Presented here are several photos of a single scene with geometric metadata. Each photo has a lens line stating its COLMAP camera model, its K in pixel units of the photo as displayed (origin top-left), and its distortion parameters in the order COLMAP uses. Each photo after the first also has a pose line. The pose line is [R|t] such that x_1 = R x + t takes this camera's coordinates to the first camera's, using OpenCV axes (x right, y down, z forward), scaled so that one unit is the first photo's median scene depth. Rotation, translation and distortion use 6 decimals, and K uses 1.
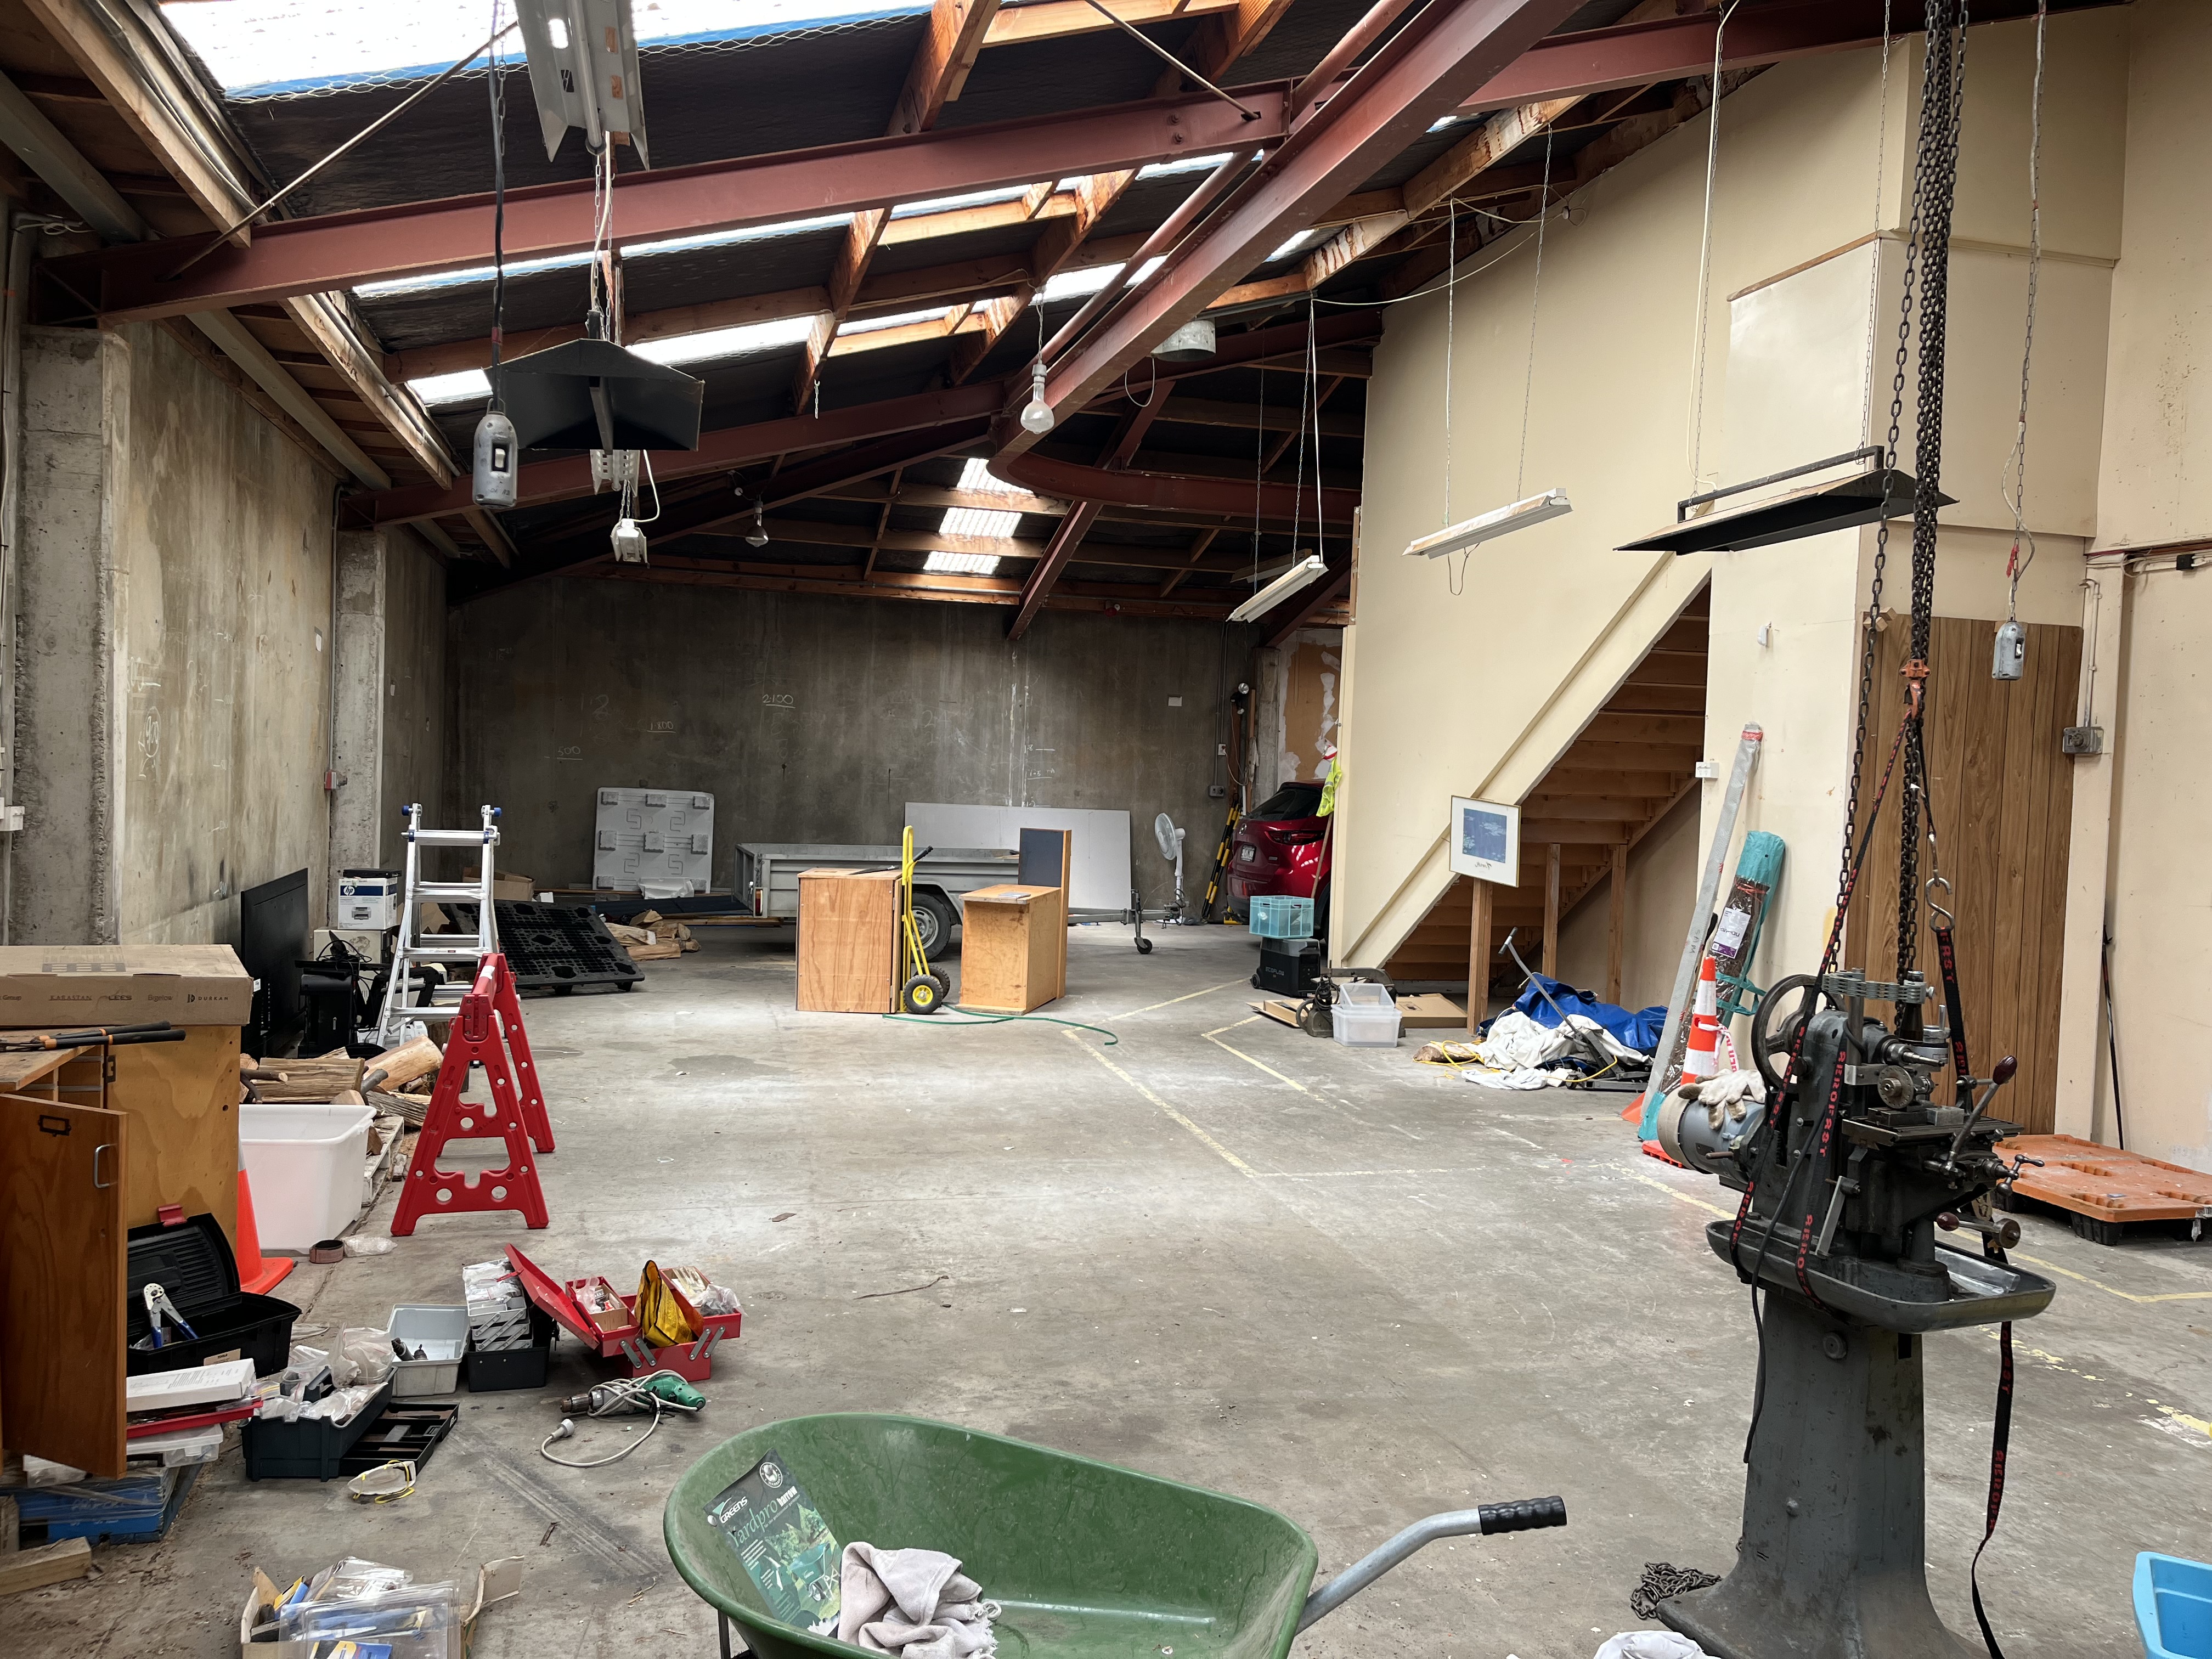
lens RADIAL K [[1637.2, 0, 1106.0], [0, 1637.2, 829.5], [0, 0, 1]] dist [0.047377, -0.000191]
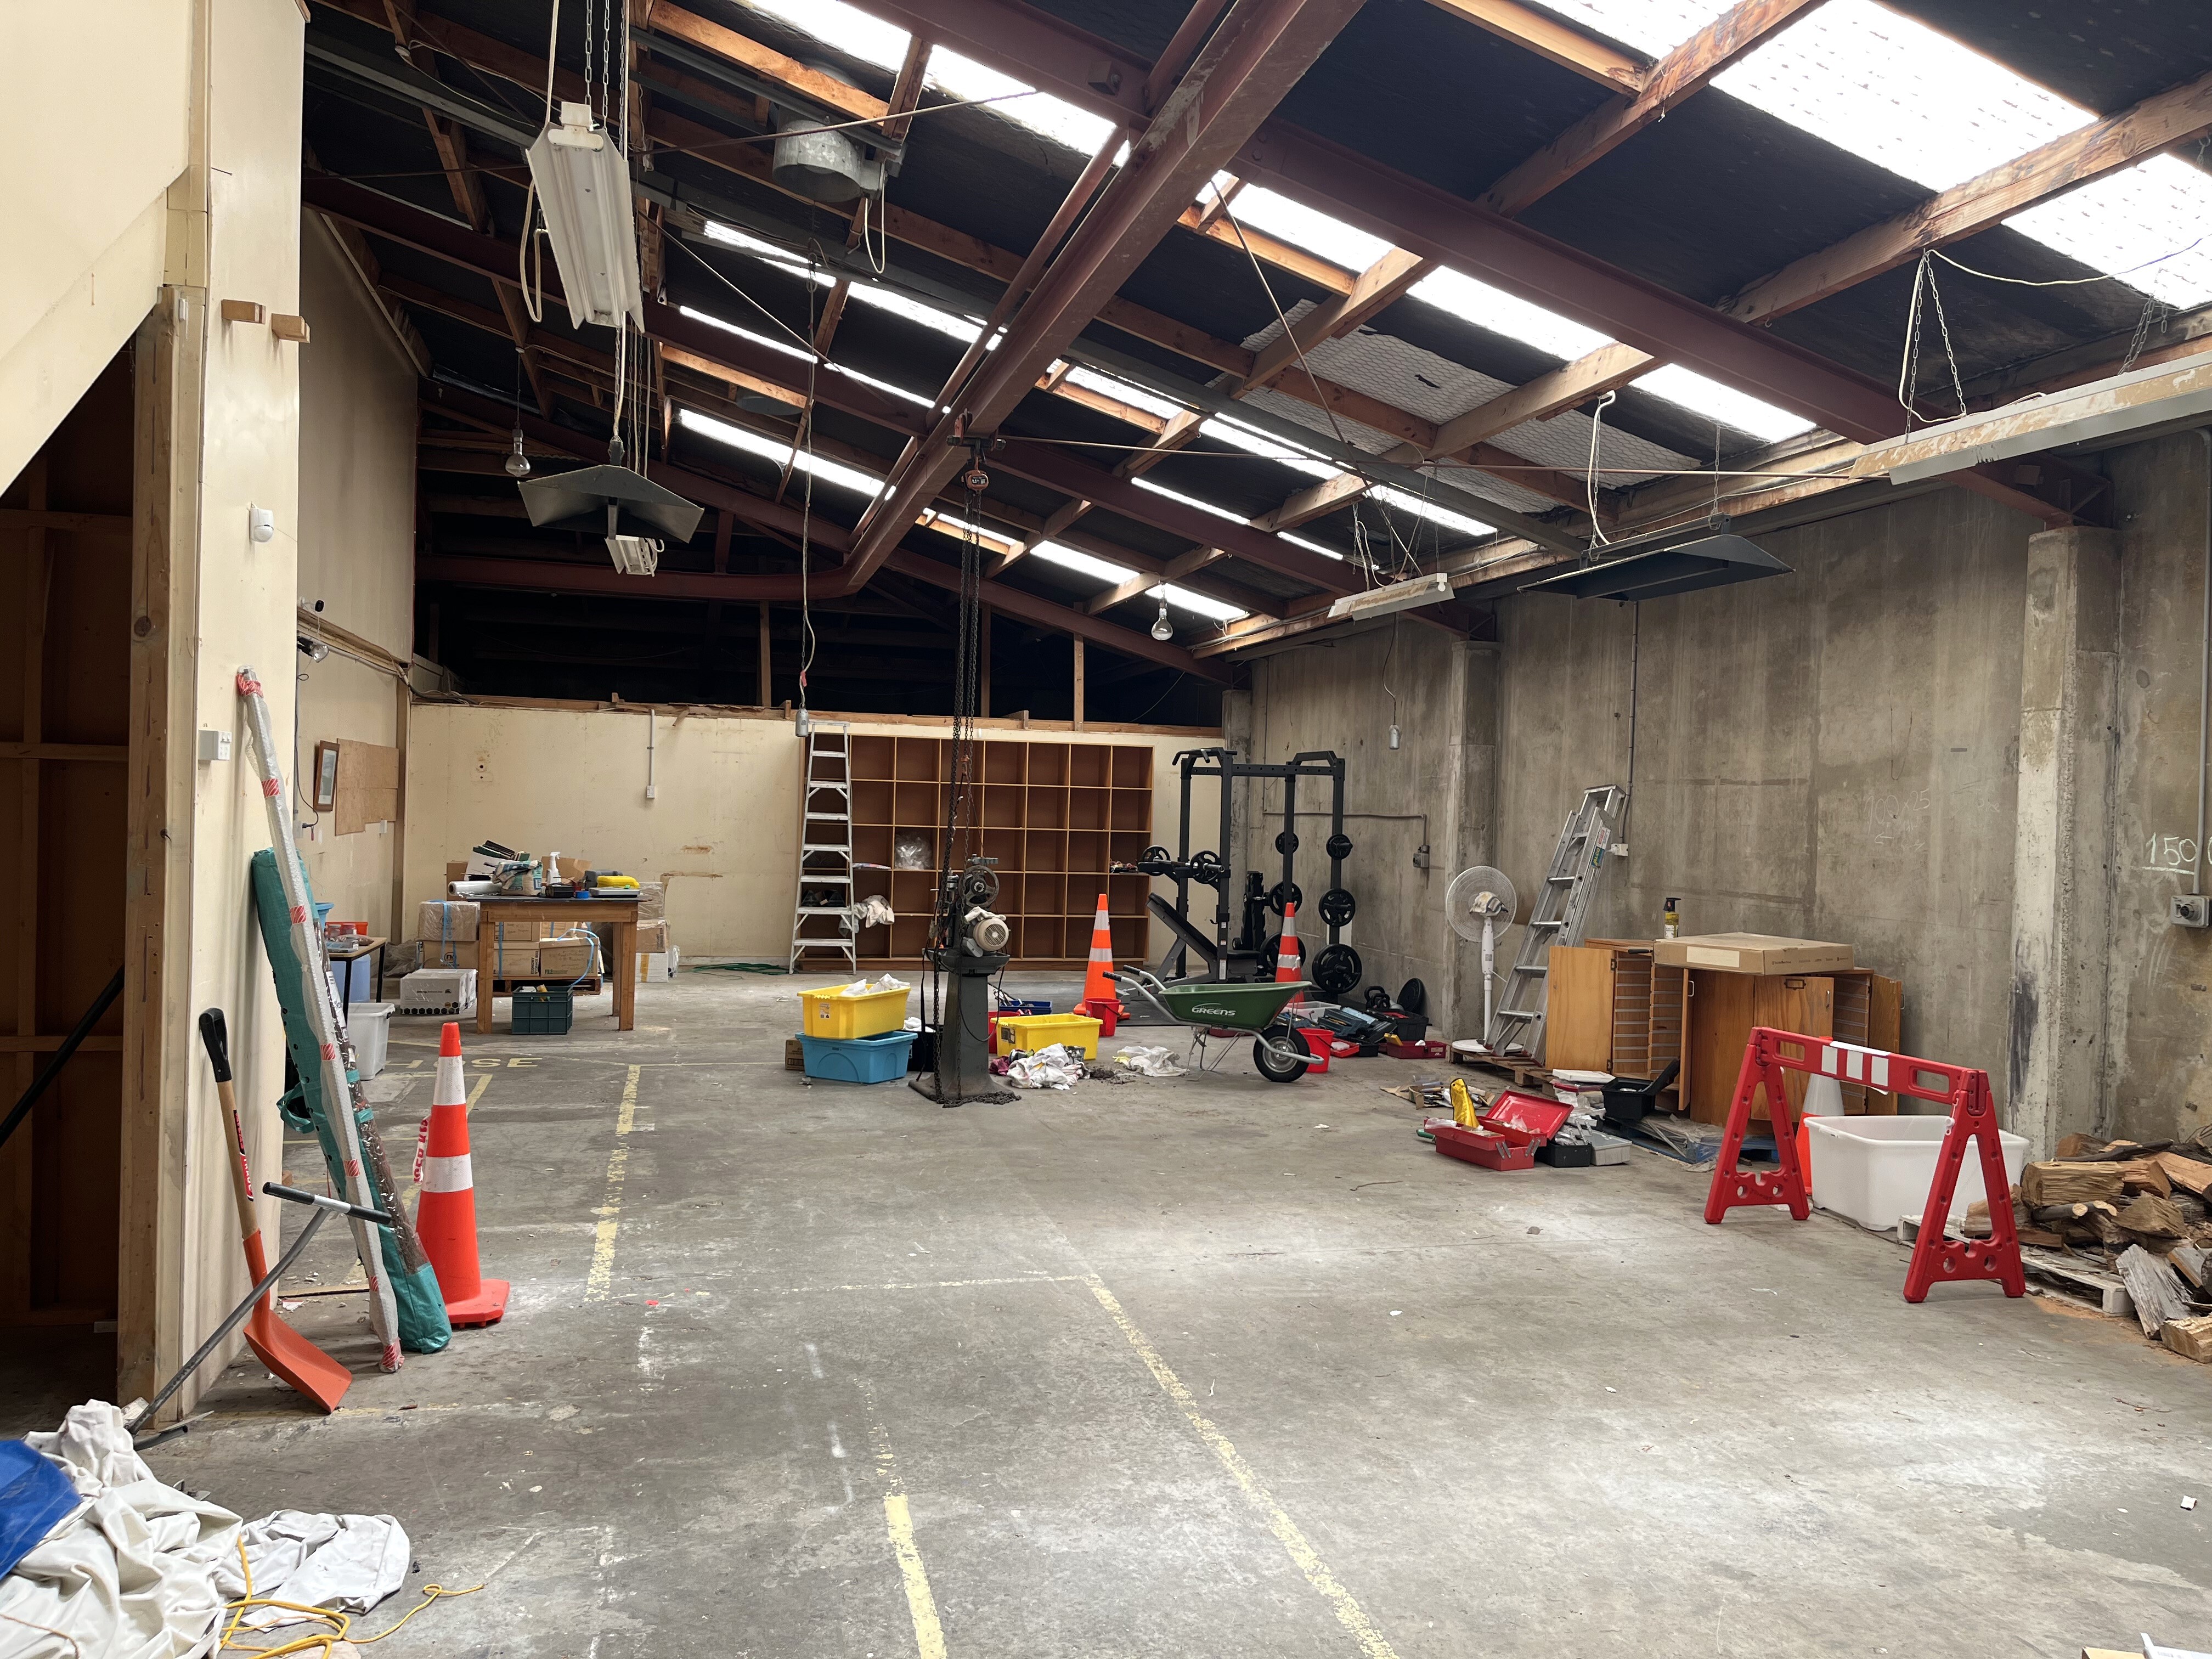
lens RADIAL K [[1637.2, 0, 1106.0], [0, 1637.2, 829.5], [0, 0, 1]] dist [0.047377, -0.000191]
pose [[-0.997734, -0.066478, 0.010366, 0.076970], [-0.065863, 0.996509, 0.051298, -0.057362], [-0.013740, 0.050499, -0.998630, 1.608014]]
